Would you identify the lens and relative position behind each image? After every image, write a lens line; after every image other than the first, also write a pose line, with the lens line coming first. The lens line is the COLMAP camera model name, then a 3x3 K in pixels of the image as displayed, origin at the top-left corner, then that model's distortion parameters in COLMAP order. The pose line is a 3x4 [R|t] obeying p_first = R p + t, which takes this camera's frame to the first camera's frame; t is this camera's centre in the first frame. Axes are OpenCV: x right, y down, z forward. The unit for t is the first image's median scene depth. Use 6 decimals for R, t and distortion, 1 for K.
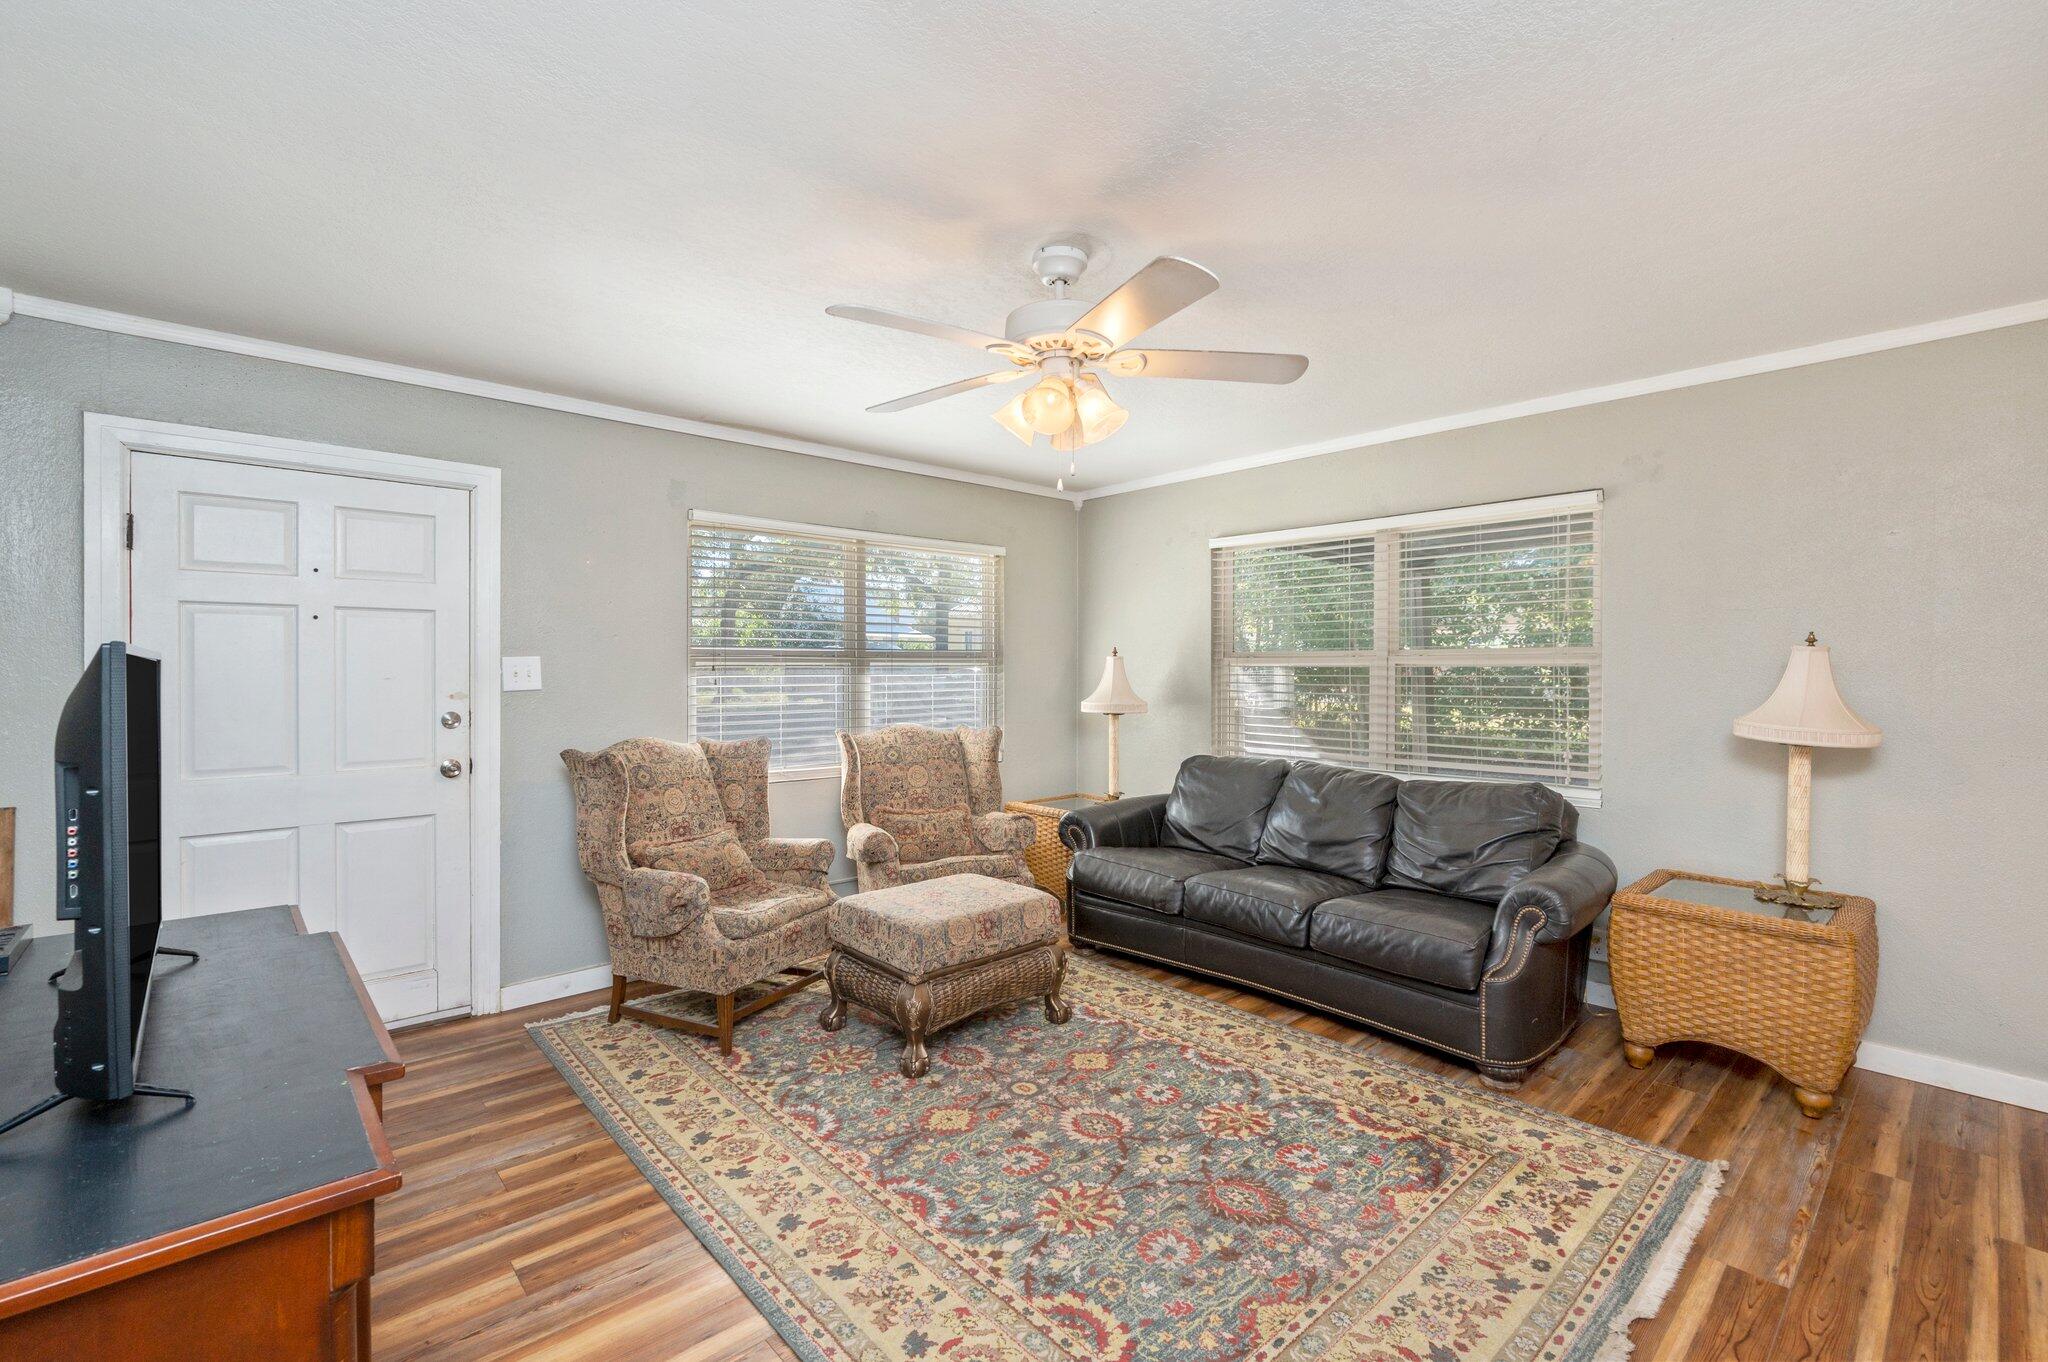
lens RADIAL K [[859.6, 0, 1008.9], [0, 859.6, 687.0], [0, 0, 1]] dist [-0.001476, -0.000506]
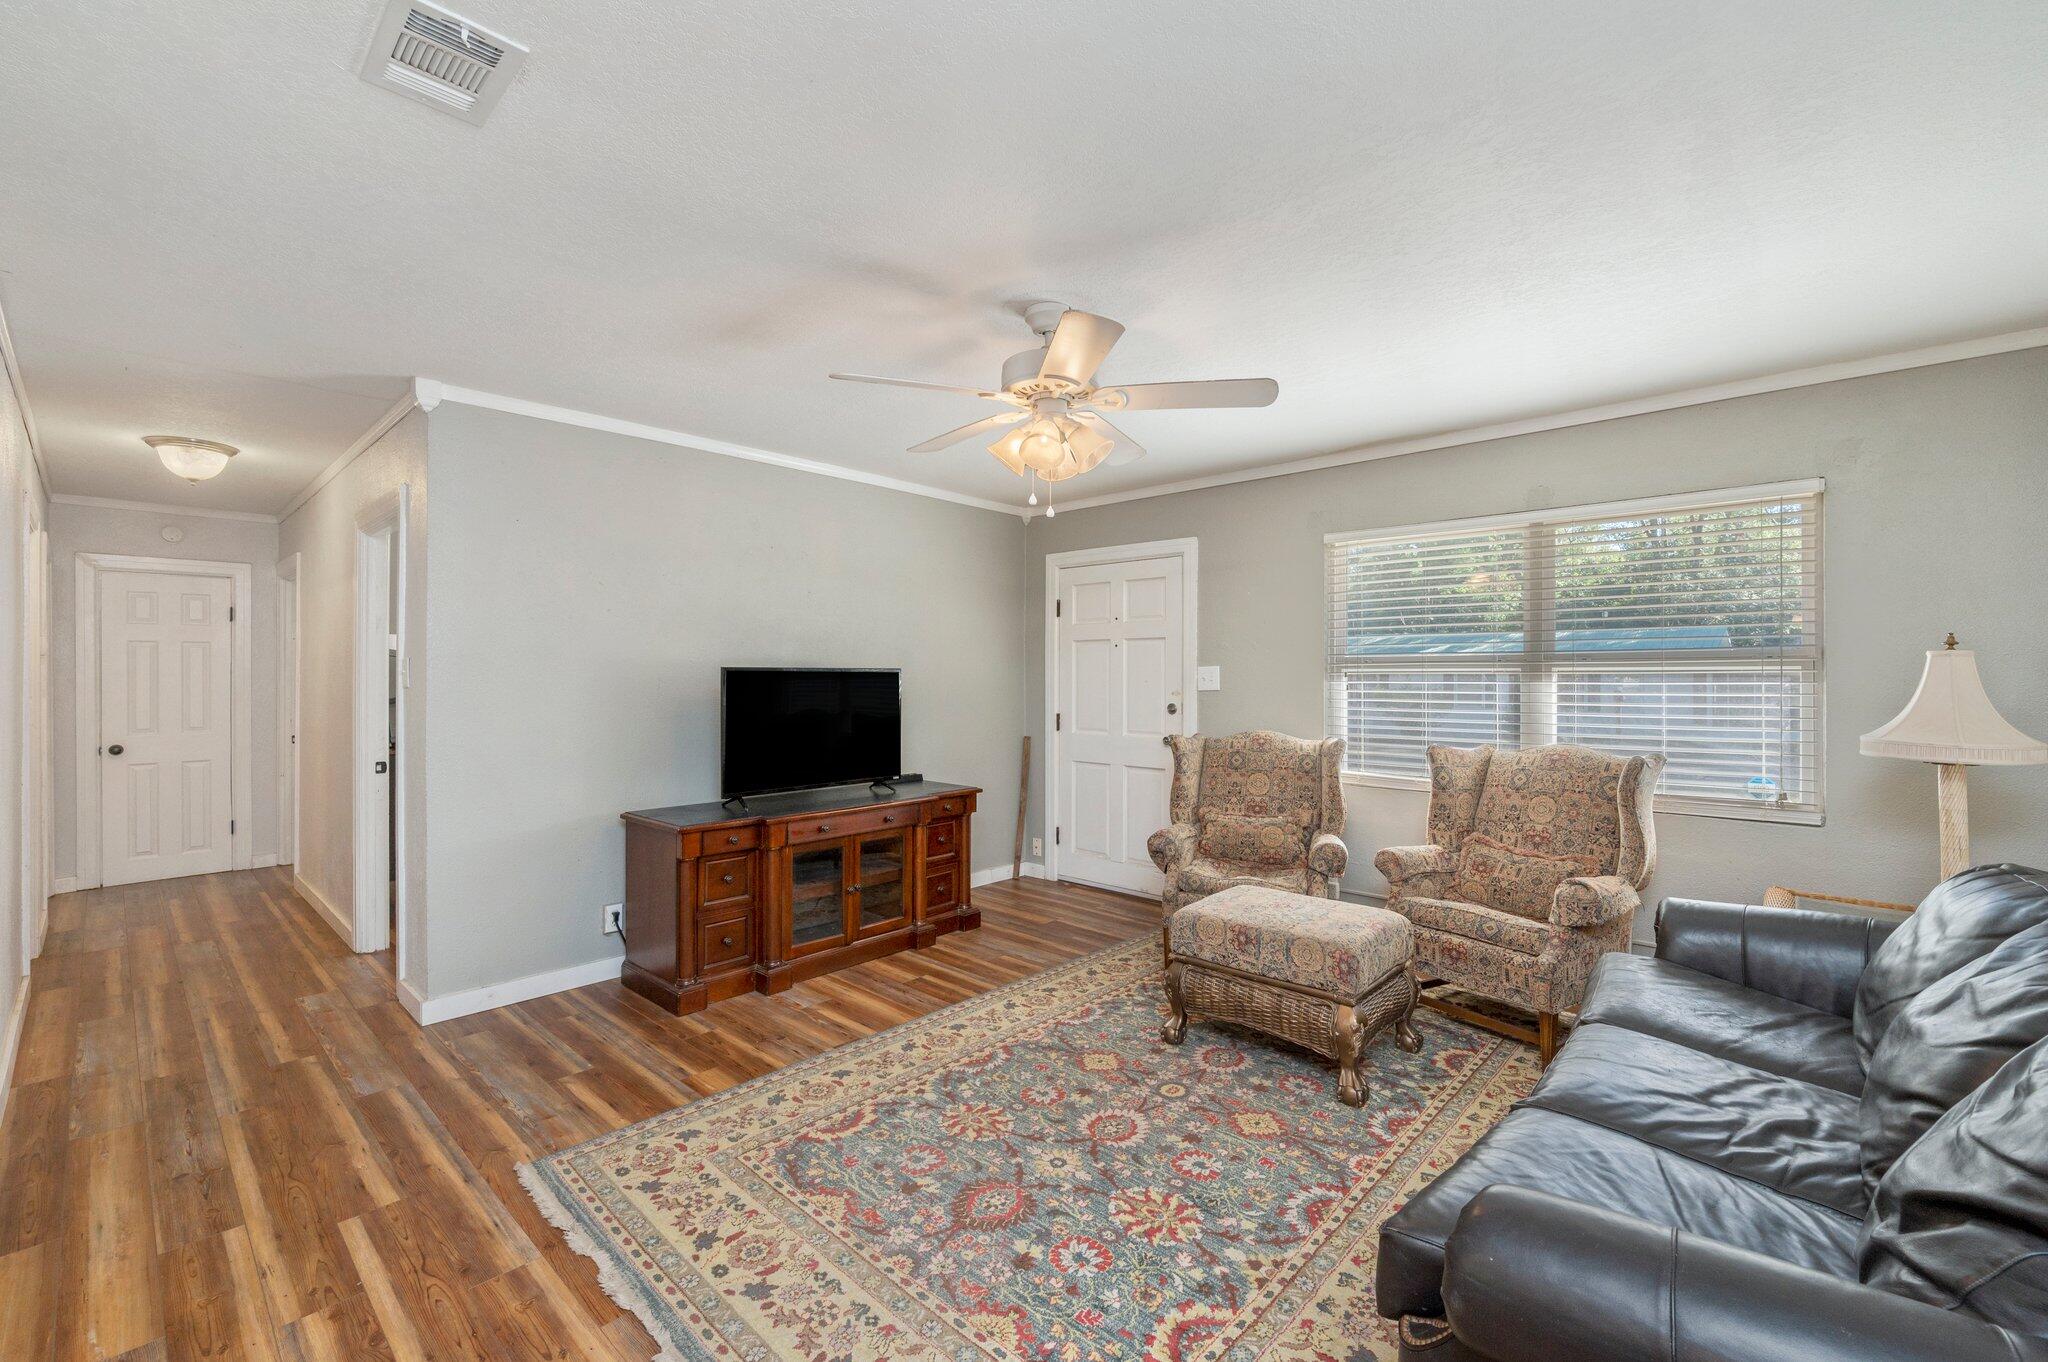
lens RADIAL K [[859.6, 0, 1084.7], [0, 859.6, 680.7], [0, 0, 1]] dist [-0.001476, -0.000506]
pose [[0.144312, 0.004342, -0.989523, 1.056837], [-0.023168, 0.999731, 0.001008, -0.011643], [0.989261, 0.022779, 0.144373, 0.787117]]
